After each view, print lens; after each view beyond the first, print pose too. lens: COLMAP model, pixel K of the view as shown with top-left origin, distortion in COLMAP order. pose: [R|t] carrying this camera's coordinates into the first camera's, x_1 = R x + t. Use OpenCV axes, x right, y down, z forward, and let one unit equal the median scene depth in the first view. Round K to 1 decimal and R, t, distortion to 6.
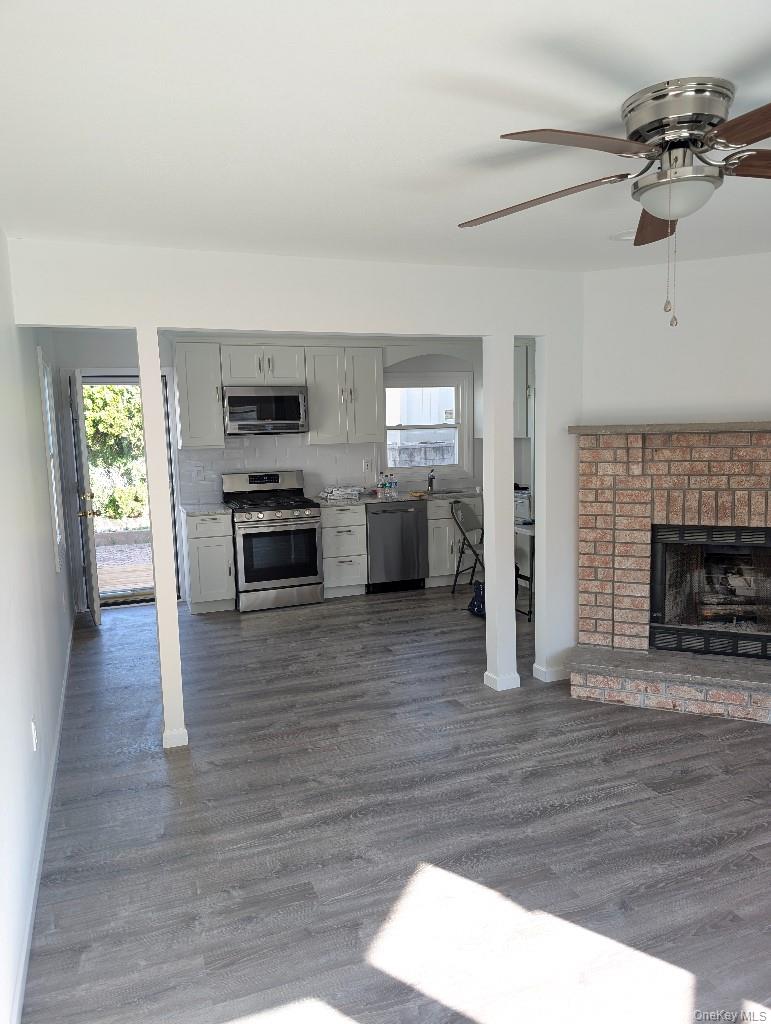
lens RADIAL K [[735.6, 0, 385.4], [0, 735.6, 515.1], [0, 0, 1]] dist [0.023049, -0.017098]
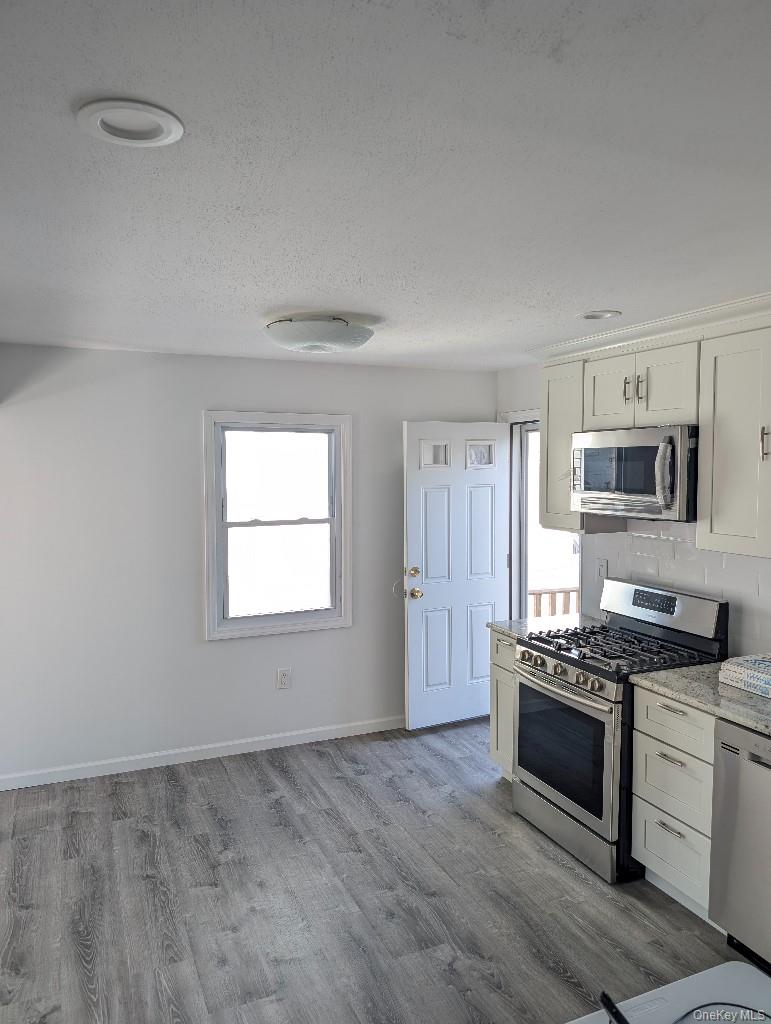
lens RADIAL K [[735.6, 0, 387.8], [0, 735.6, 507.2], [0, 0, 1]] dist [0.023049, -0.017098]
pose [[0.048873, 0.075001, -0.995985, 0.414337], [-0.129717, 0.989208, 0.068125, -0.152932], [0.990346, 0.125866, 0.058074, 0.926660]]
